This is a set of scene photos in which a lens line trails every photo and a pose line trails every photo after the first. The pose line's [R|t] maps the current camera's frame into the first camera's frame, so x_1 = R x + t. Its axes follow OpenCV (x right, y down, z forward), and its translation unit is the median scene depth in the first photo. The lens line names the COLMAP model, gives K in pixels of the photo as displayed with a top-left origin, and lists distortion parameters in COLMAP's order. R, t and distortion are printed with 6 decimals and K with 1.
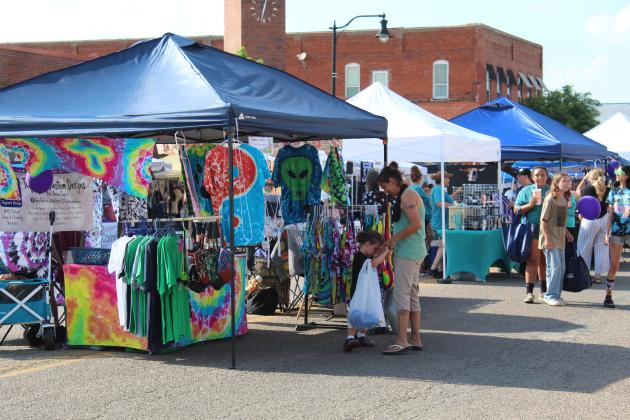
lens RADIAL K [[1226.6, 0, 317.0], [0, 1226.6, 209.0], [0, 0, 1]] dist [0.035041, 0.000000]
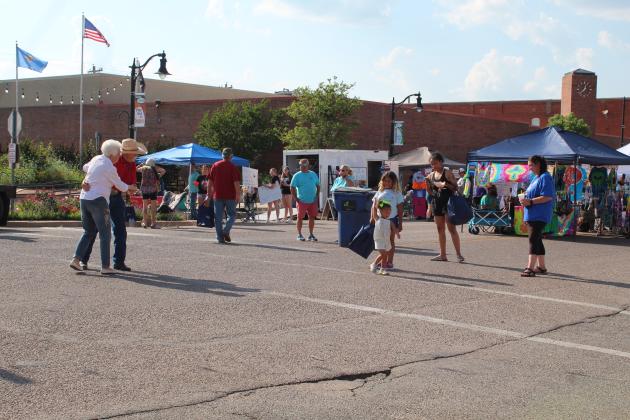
lens RADIAL K [[1088.8, 0, 317.1], [0, 1088.8, 212.9], [0, 0, 1]] dist [-0.011242, 0.000000]
pose [[0.960475, 0.038852, -0.275641, 0.052047], [-0.039092, 0.999225, 0.004625, 0.061677], [0.275607, 0.006333, 0.961250, -1.472419]]
